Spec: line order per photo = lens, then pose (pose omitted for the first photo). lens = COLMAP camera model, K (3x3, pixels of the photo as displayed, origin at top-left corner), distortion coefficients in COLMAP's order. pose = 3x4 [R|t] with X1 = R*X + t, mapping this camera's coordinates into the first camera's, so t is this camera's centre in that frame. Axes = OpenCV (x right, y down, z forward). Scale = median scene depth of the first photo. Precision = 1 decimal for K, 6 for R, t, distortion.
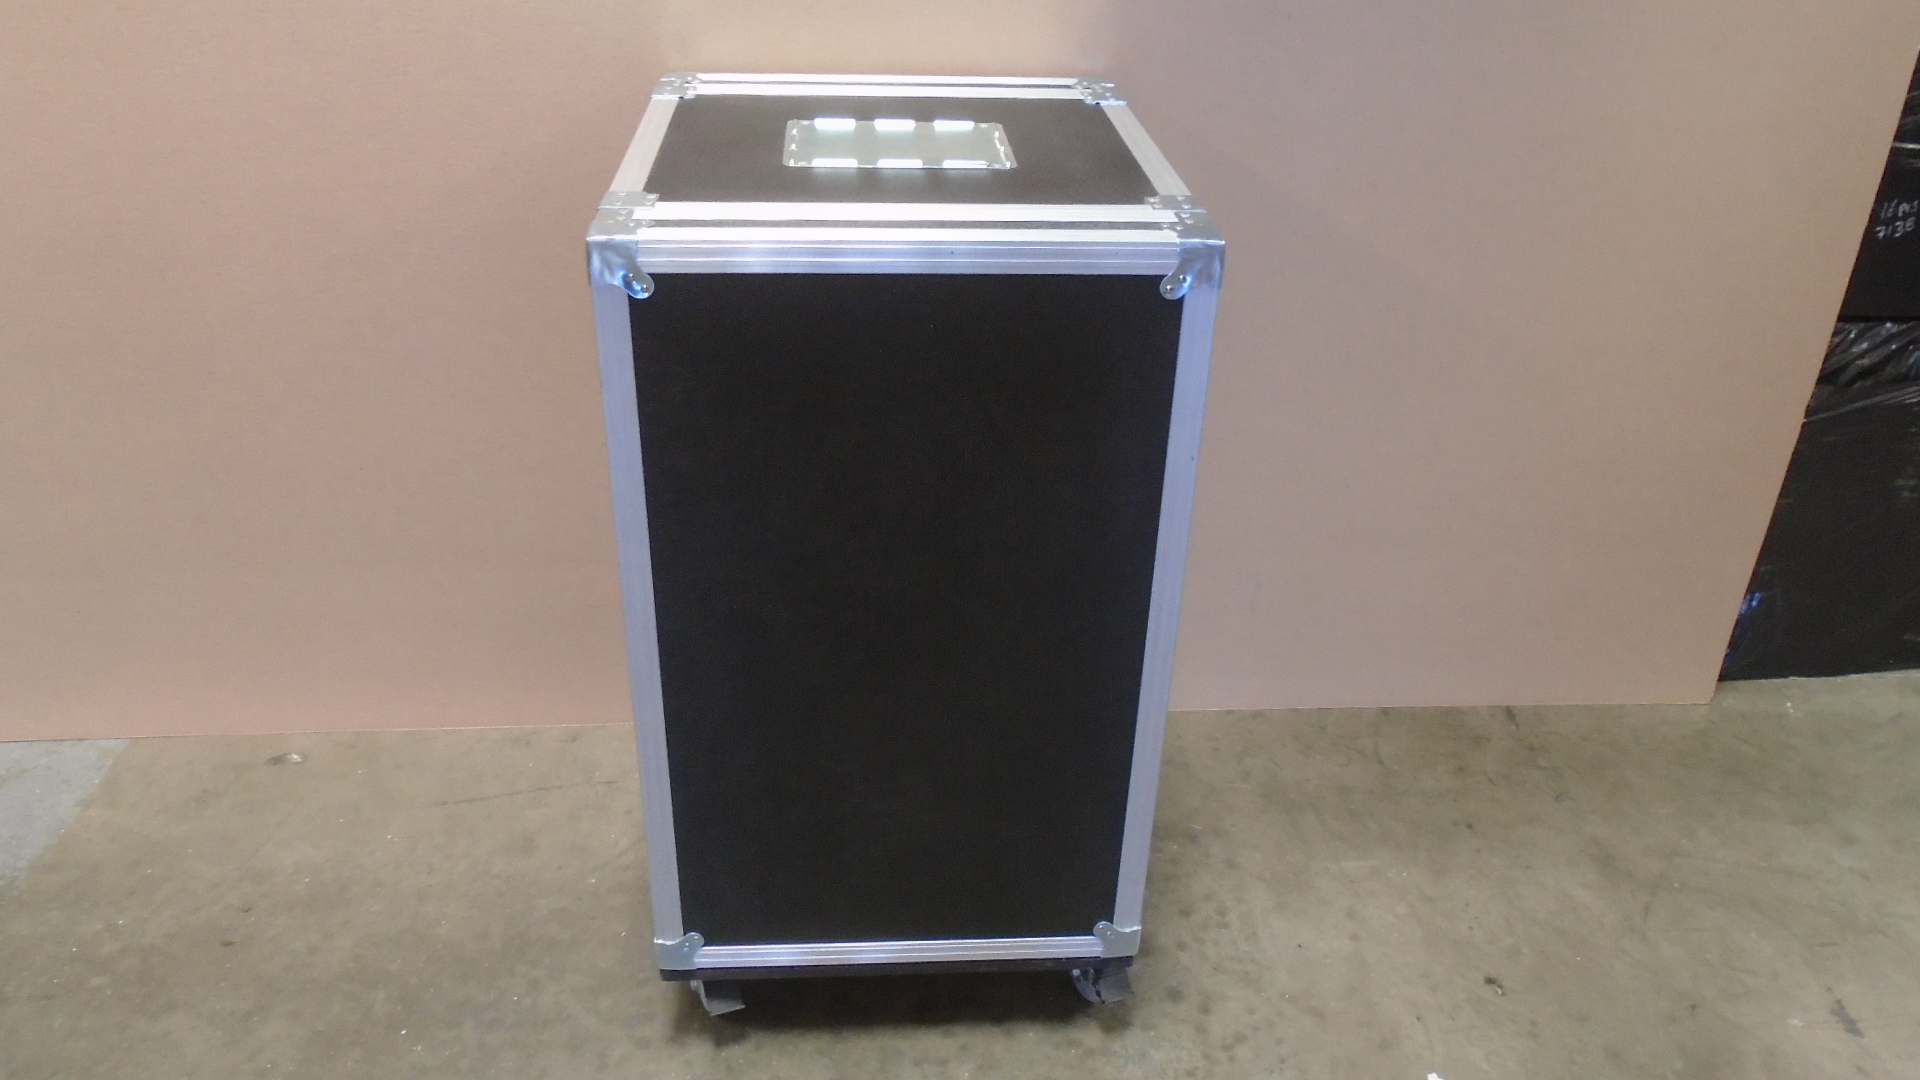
lens RADIAL K [[1471.7, 0, 959.9], [0, 1471.7, 548.7], [0, 0, 1]] dist [-0.017870, 0.001400]
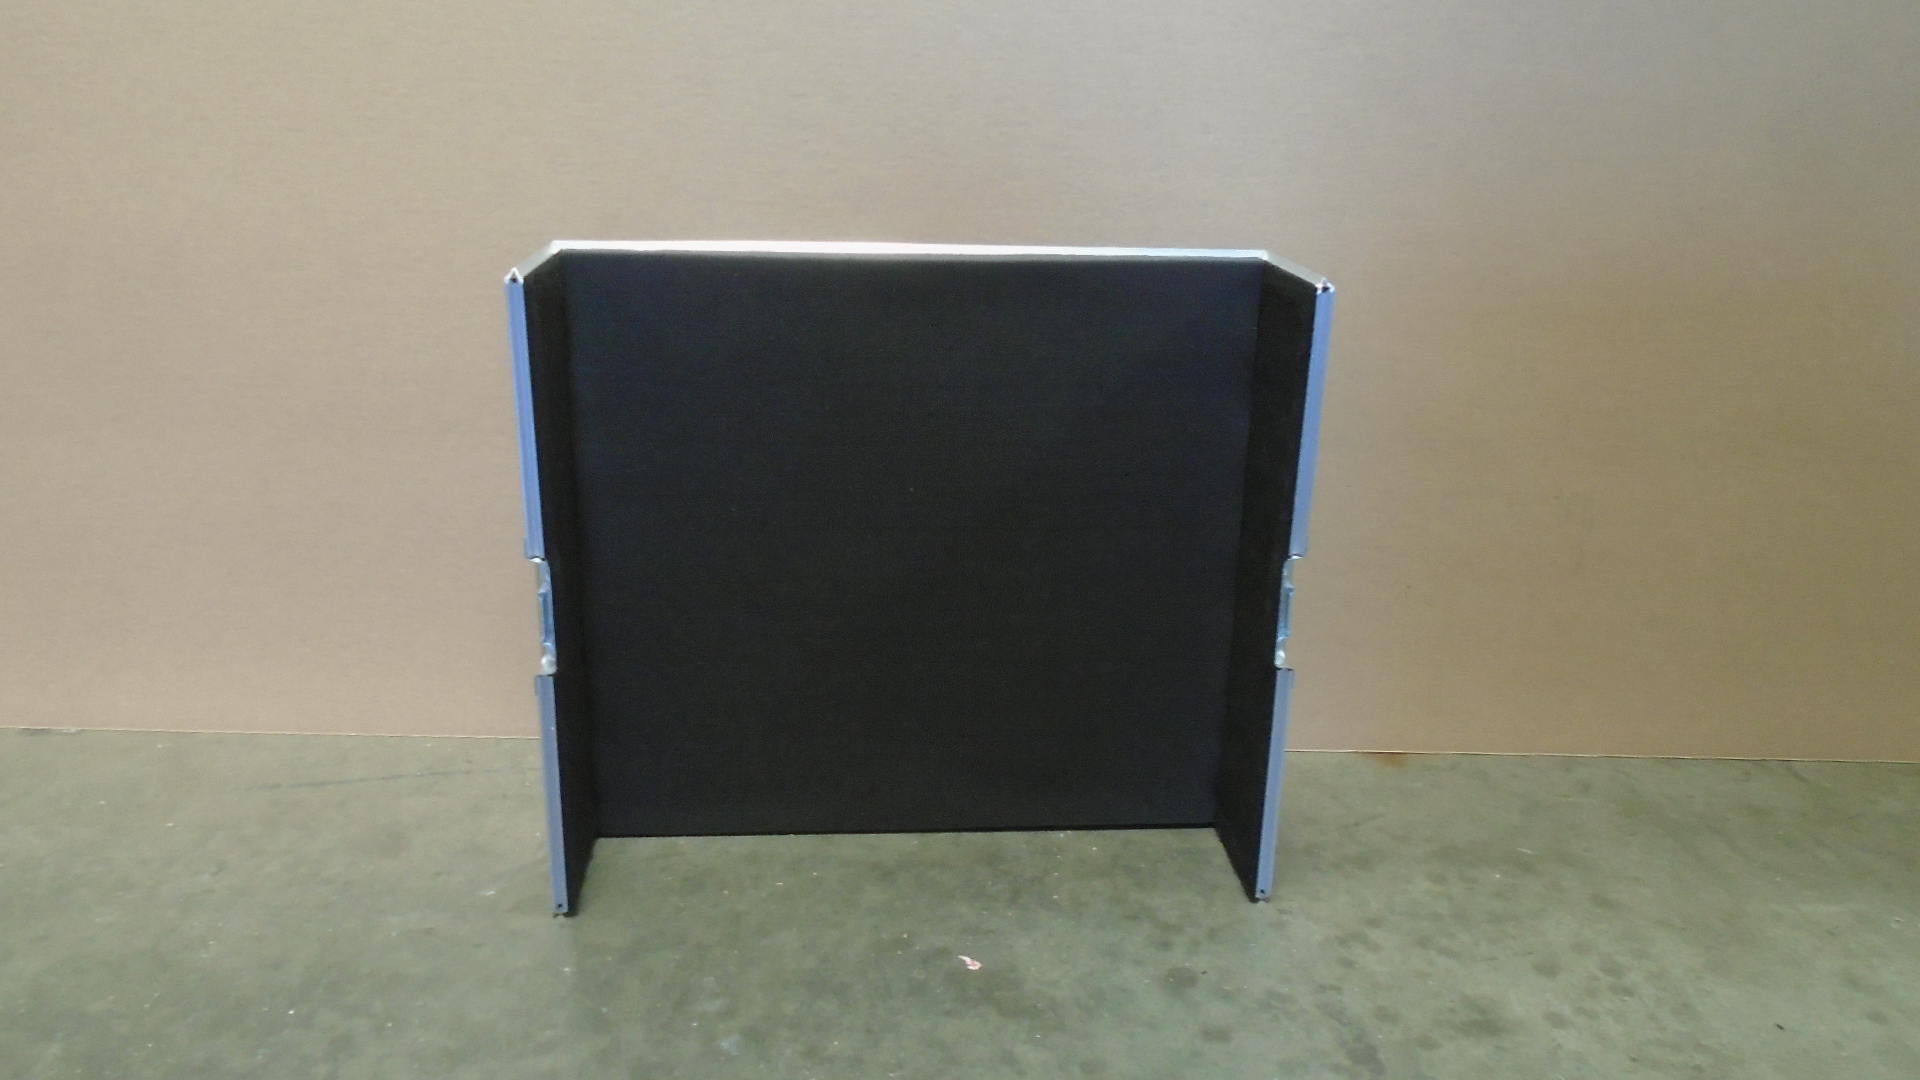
lens RADIAL K [[1471.7, 0, 951.8], [0, 1471.7, 546.9], [0, 0, 1]] dist [-0.017870, 0.001400]
pose [[0.998652, 0.008362, -0.051226, -0.041518], [-0.018362, 0.980030, -0.198001, 0.205163], [0.048547, 0.198675, 0.978862, 0.422522]]
